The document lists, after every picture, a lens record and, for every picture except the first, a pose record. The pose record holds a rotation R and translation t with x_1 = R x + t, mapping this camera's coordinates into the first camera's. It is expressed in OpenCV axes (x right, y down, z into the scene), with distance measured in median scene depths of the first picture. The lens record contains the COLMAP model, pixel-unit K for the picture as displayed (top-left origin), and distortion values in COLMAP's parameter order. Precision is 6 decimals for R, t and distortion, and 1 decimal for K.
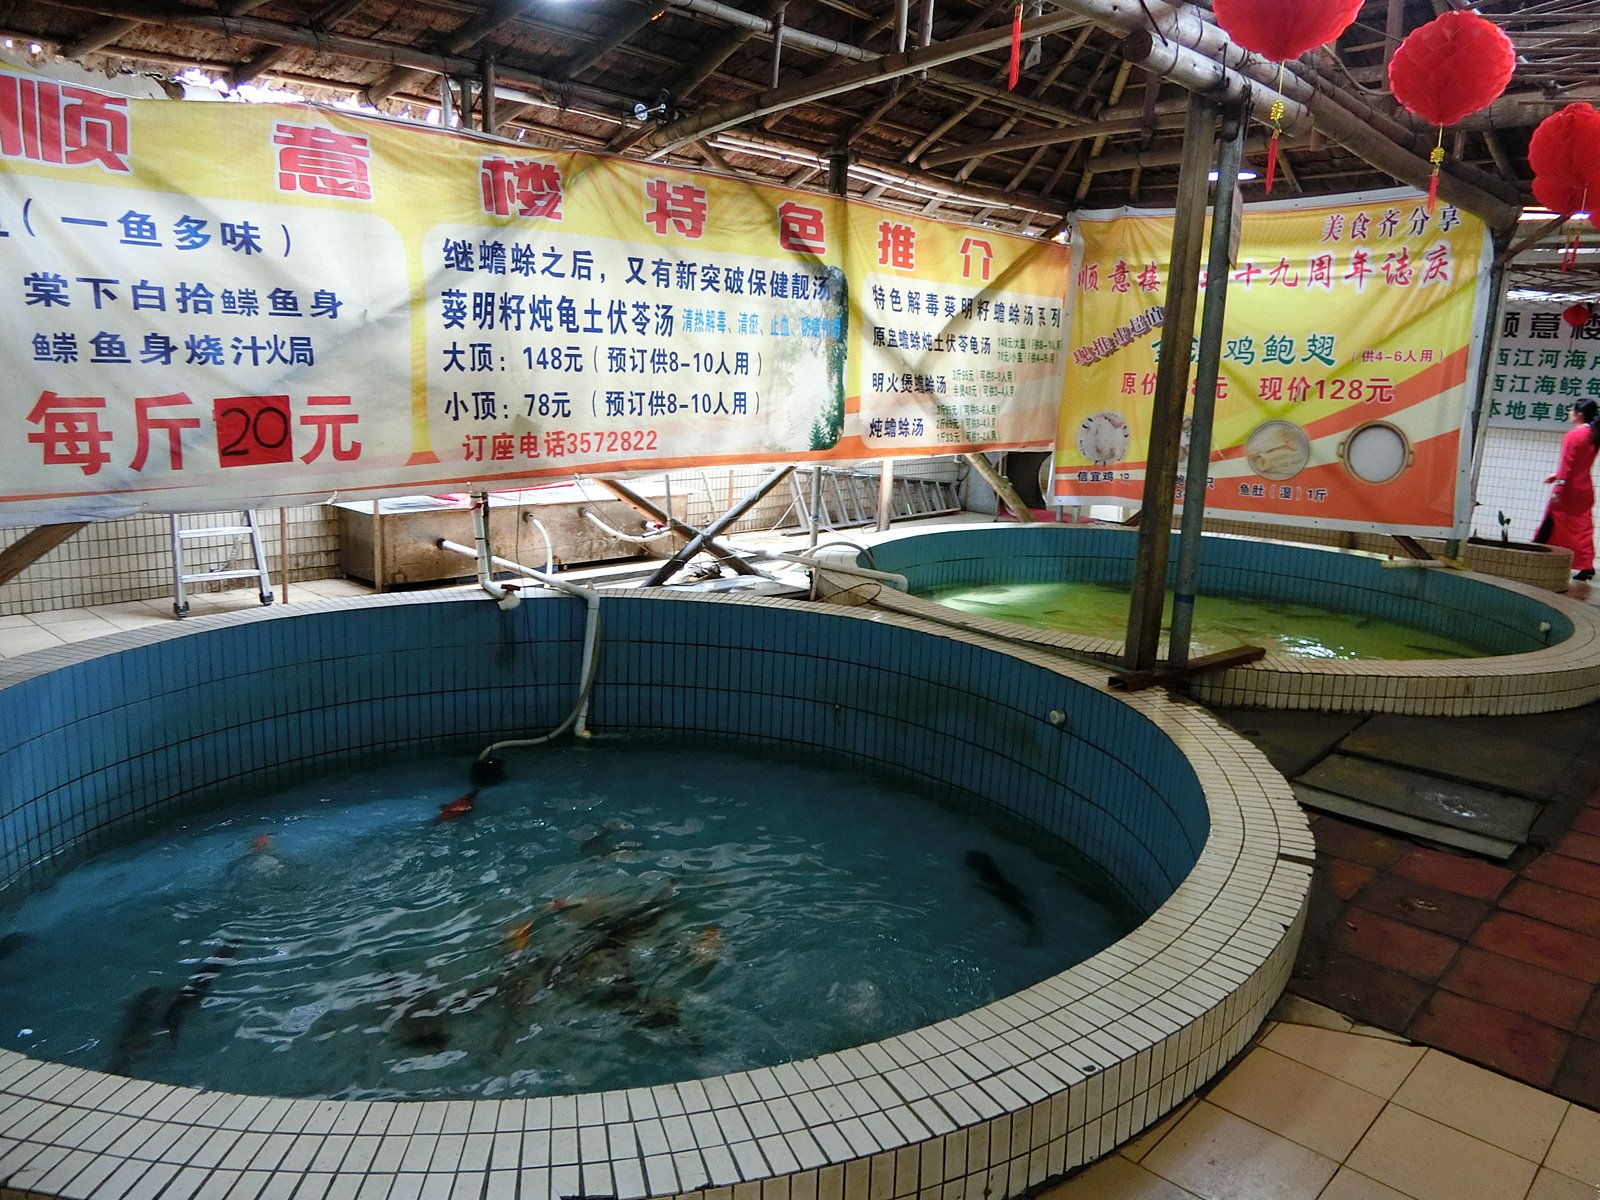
lens RADIAL K [[1193.0, 0, 800.5], [0, 1193.0, 603.5], [0, 0, 1]] dist [-0.036761, -0.005674]
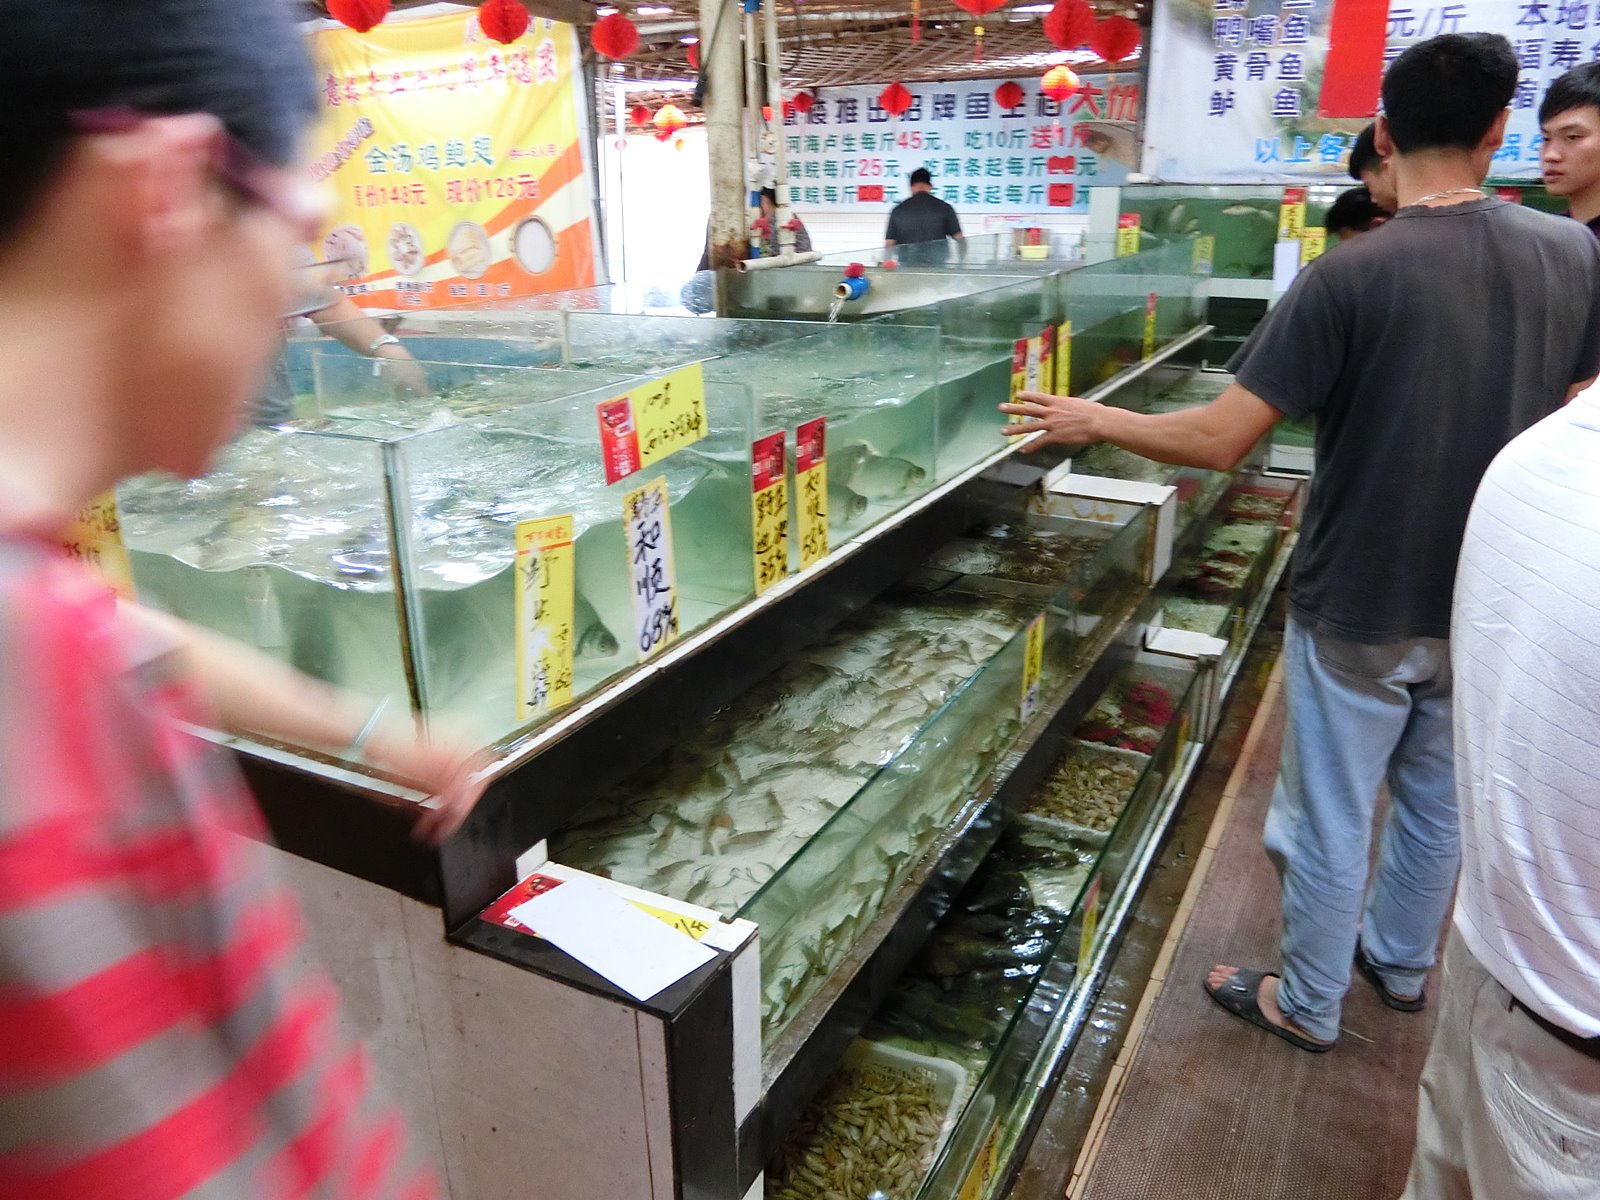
lens RADIAL K [[1193.0, 0, 799.1], [0, 1193.0, 599.9], [0, 0, 1]] dist [-0.036761, -0.005674]
pose [[0.964595, -0.141629, 0.222481, 0.431150], [0.109202, 0.982346, 0.151892, 0.053284], [-0.240065, -0.122219, 0.963032, -0.148132]]
